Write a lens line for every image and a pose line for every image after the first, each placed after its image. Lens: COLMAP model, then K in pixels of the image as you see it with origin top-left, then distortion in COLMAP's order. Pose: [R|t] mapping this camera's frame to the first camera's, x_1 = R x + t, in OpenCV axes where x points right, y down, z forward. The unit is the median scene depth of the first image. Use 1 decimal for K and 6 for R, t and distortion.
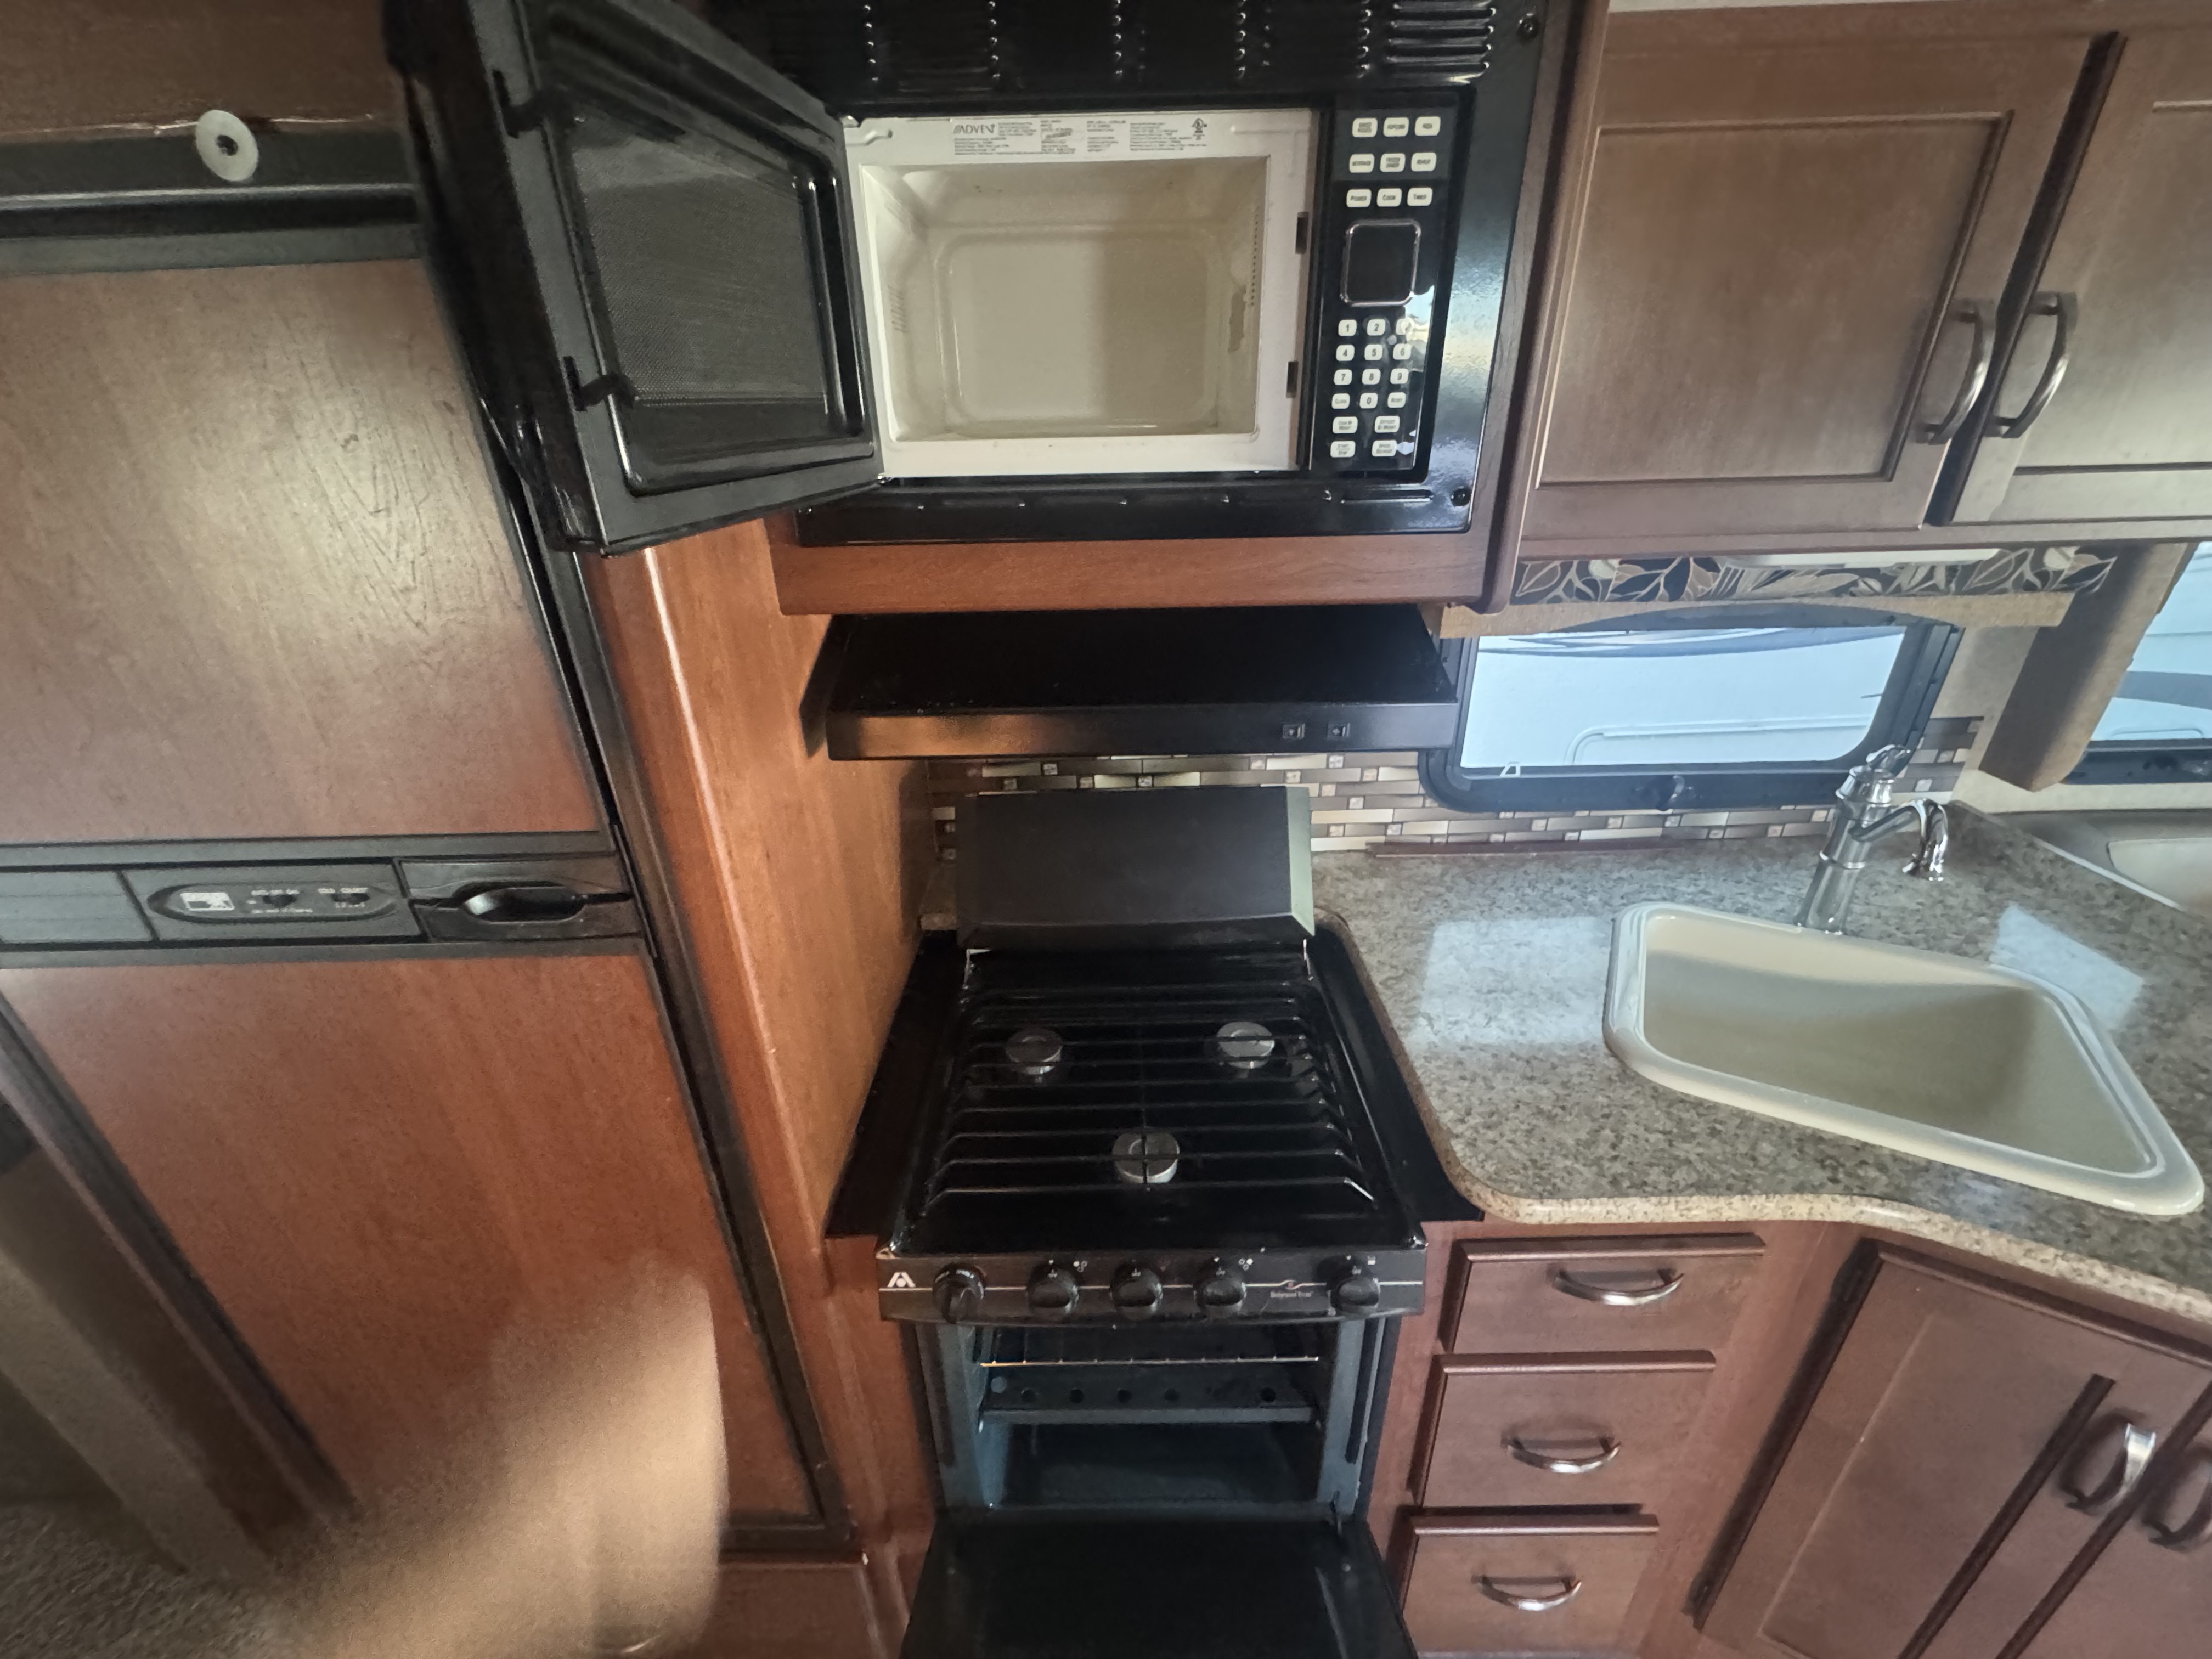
lens RADIAL K [[880.4, 0, 1103.9], [0, 880.4, 828.2], [0, 0, 1]] dist [-0.006731, 0.000432]
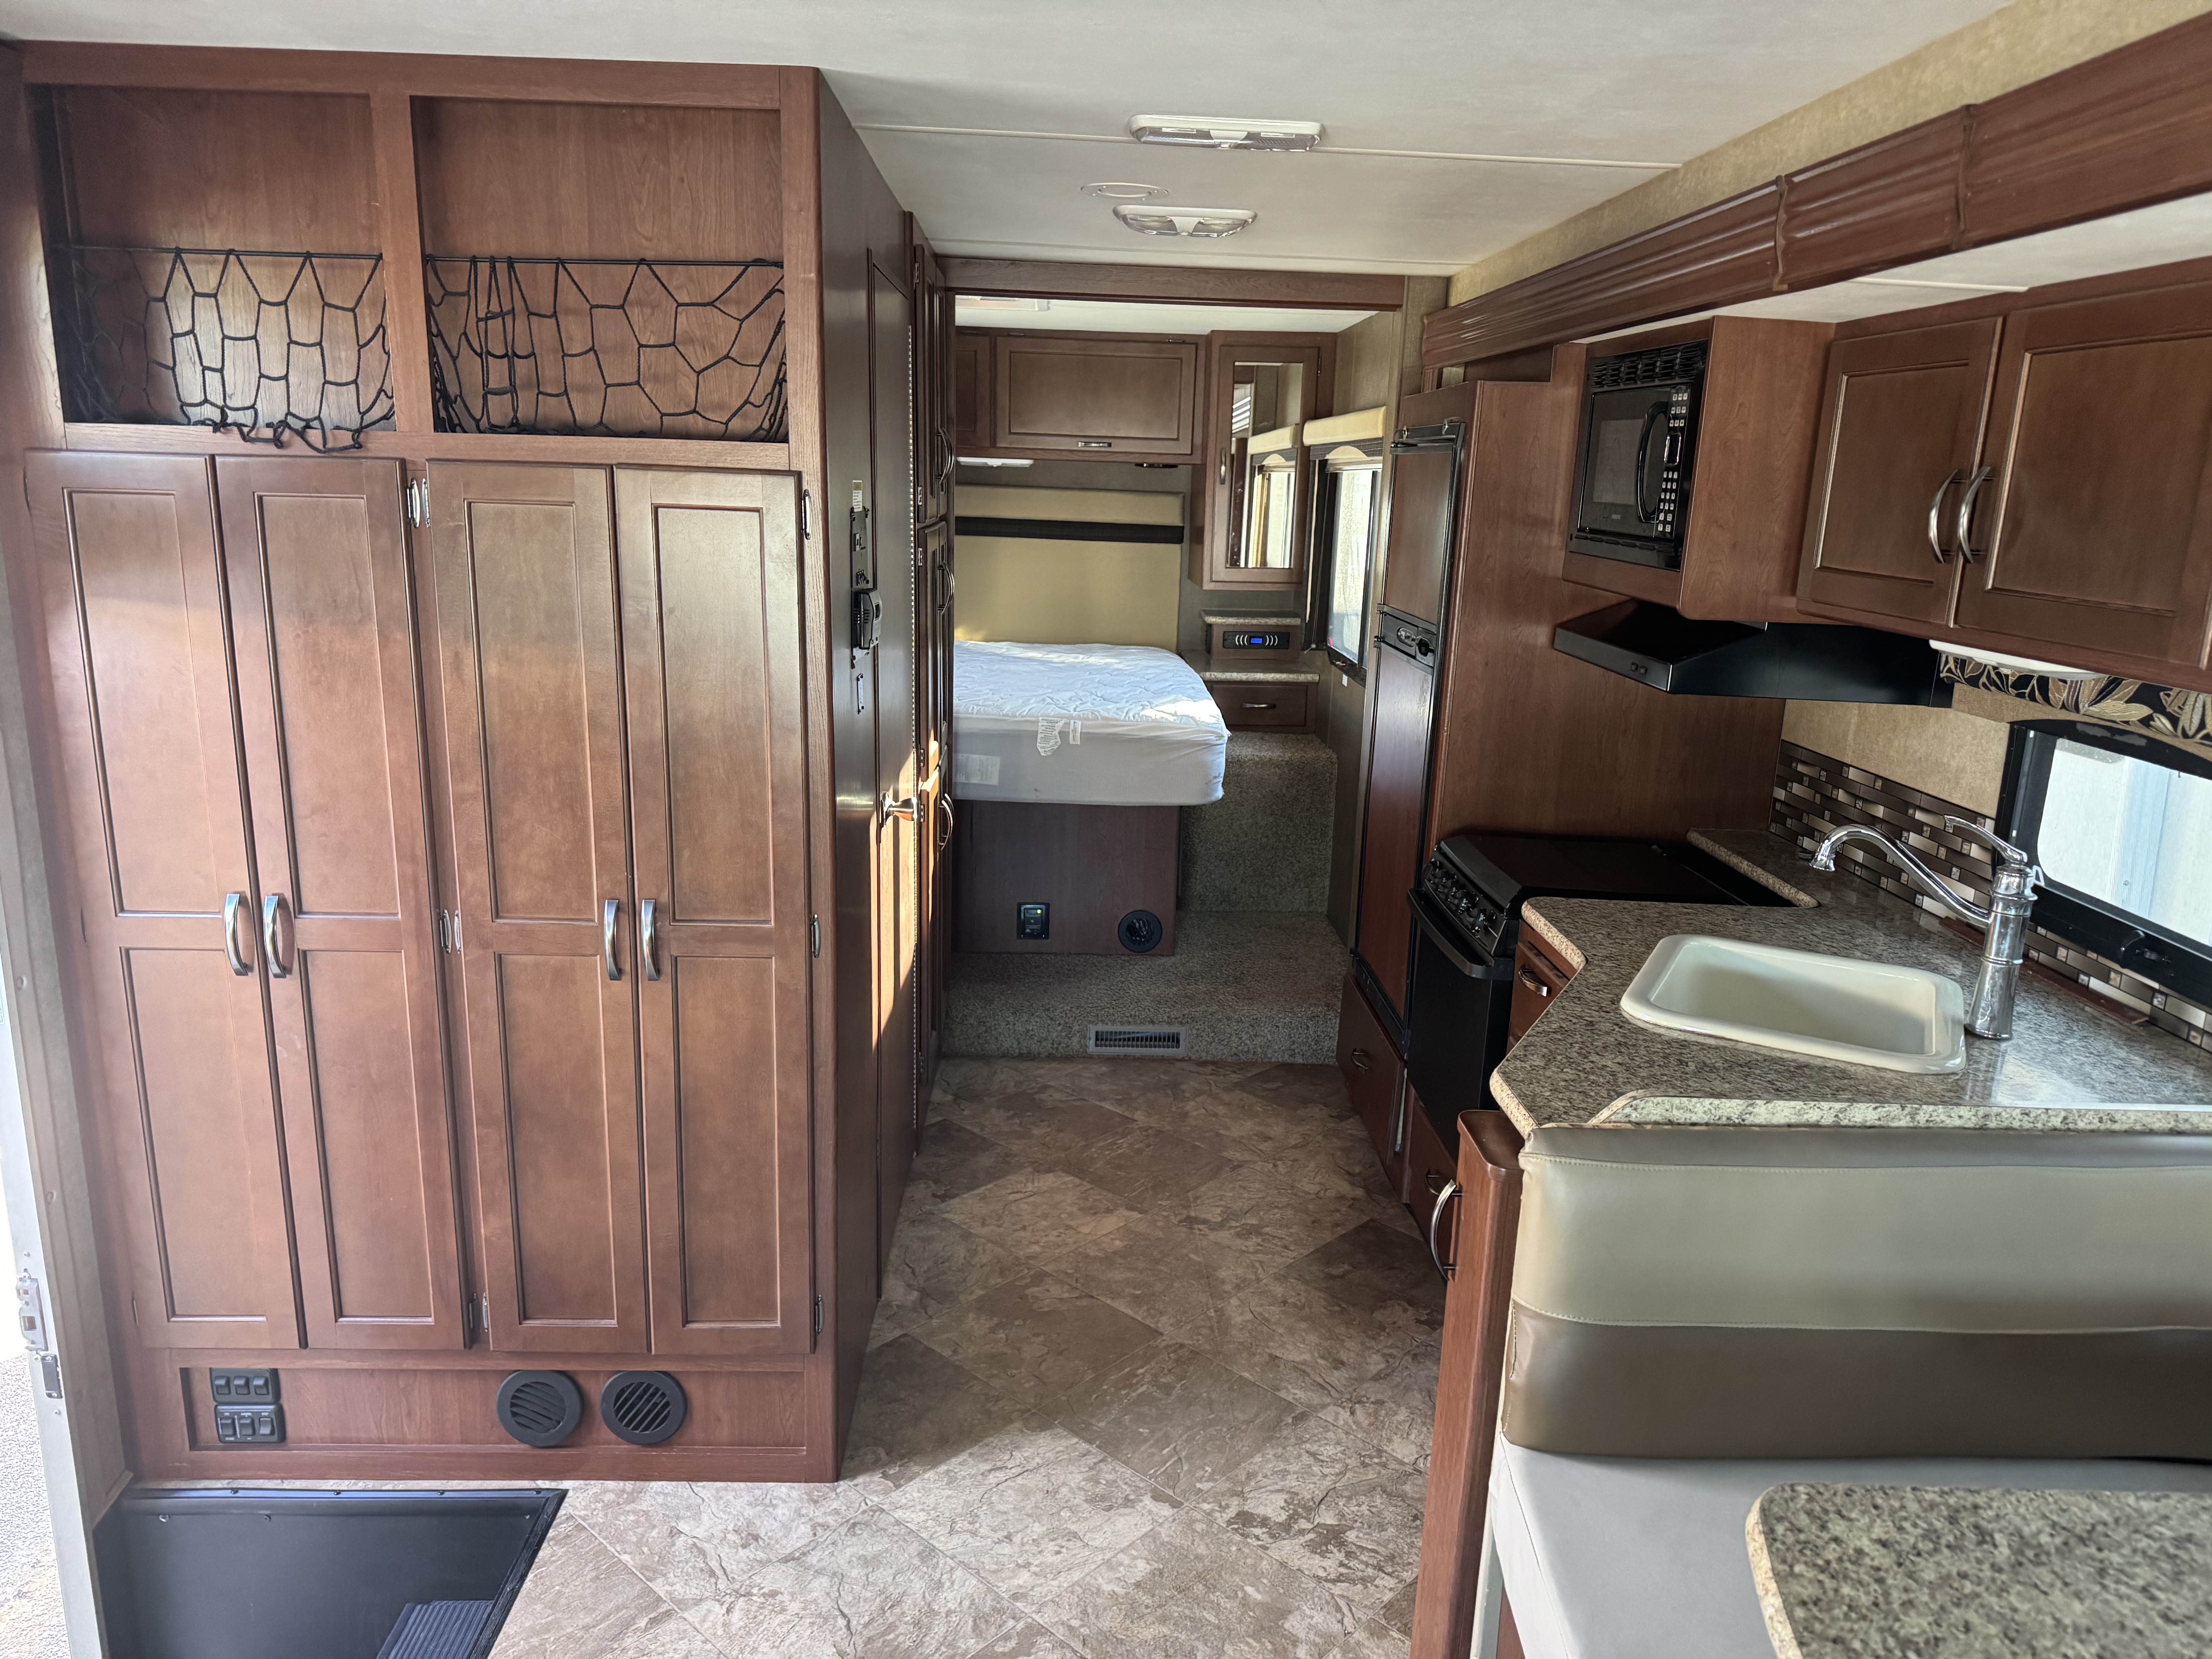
lens RADIAL K [[1591.7, 0, 1064.5], [0, 1591.7, 809.1], [0, 0, 1]] dist [0.023959, -0.035568]
pose [[0.012808, 0.240063, -0.970673, 3.407369], [-0.466626, 0.860002, 0.206535, 0.012992], [0.884362, 0.450296, 0.123035, -0.337701]]
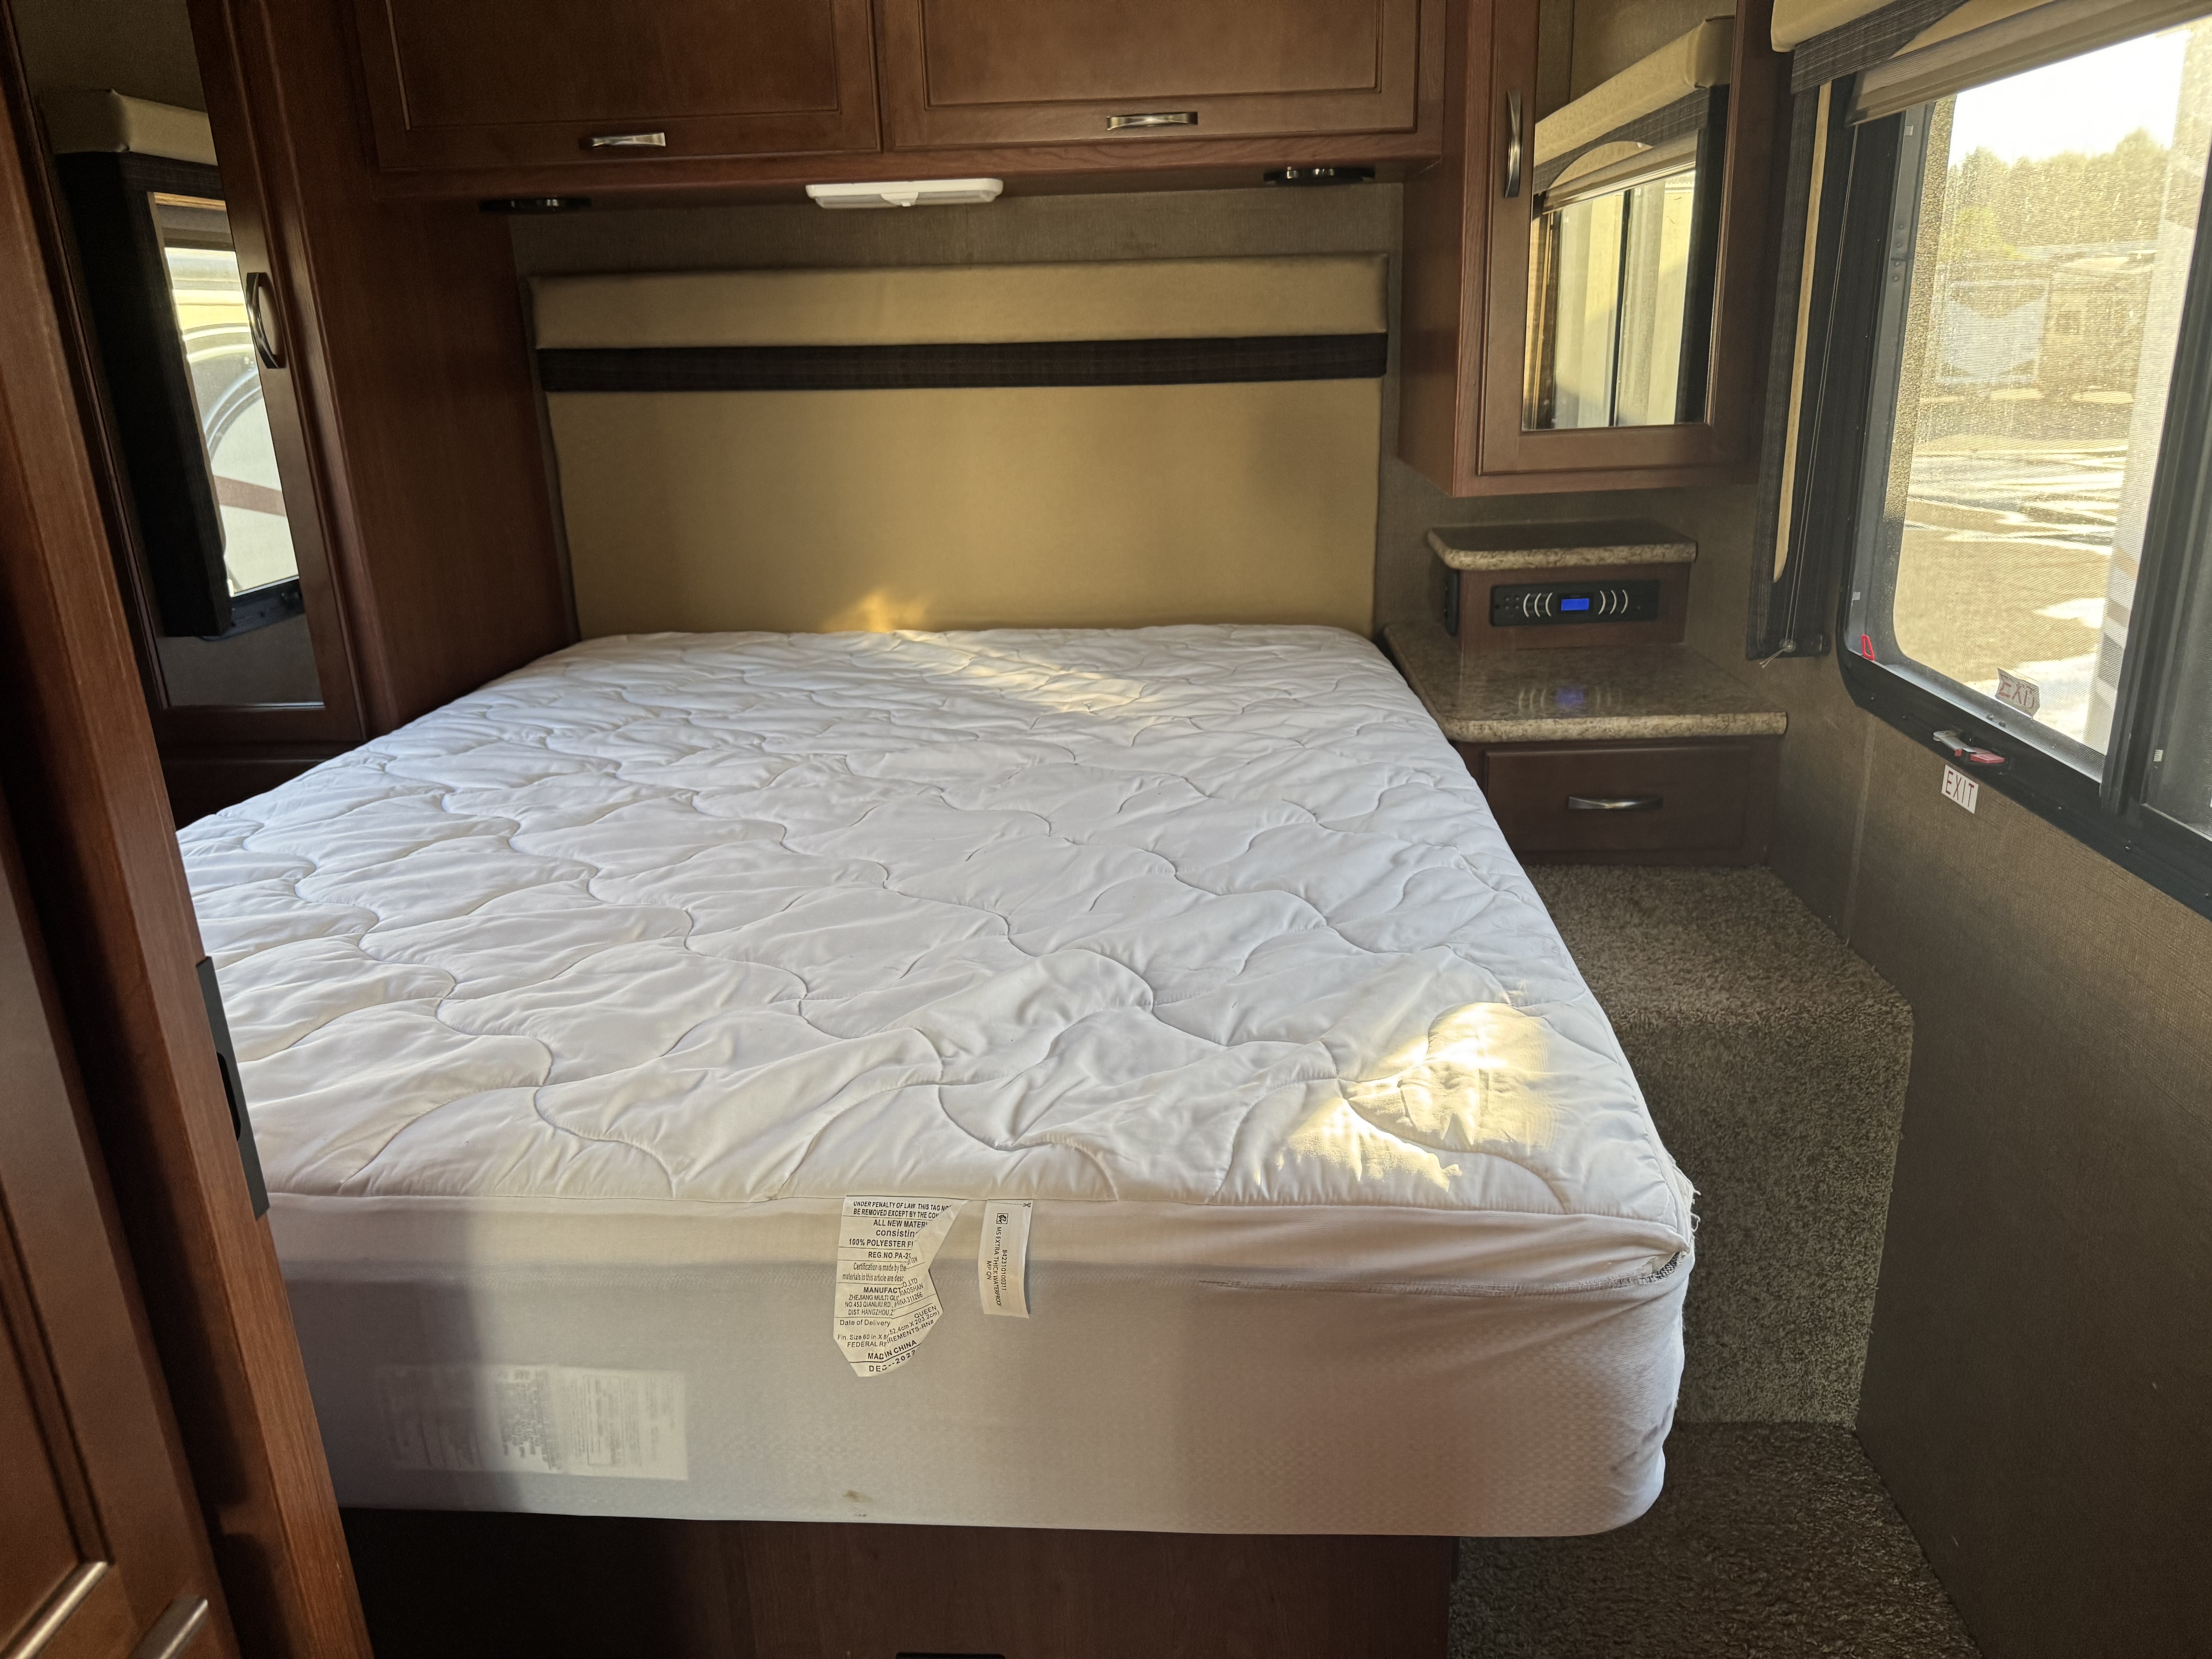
lens RADIAL K [[1591.7, 0, 1091.3], [0, 1591.7, 829.6], [0, 0, 1]] dist [0.023959, -0.035568]
pose [[-0.057894, 0.338703, -0.939110, -0.707182], [-0.407902, 0.850559, 0.331912, 0.175521], [0.911188, 0.402281, 0.088915, 0.047826]]
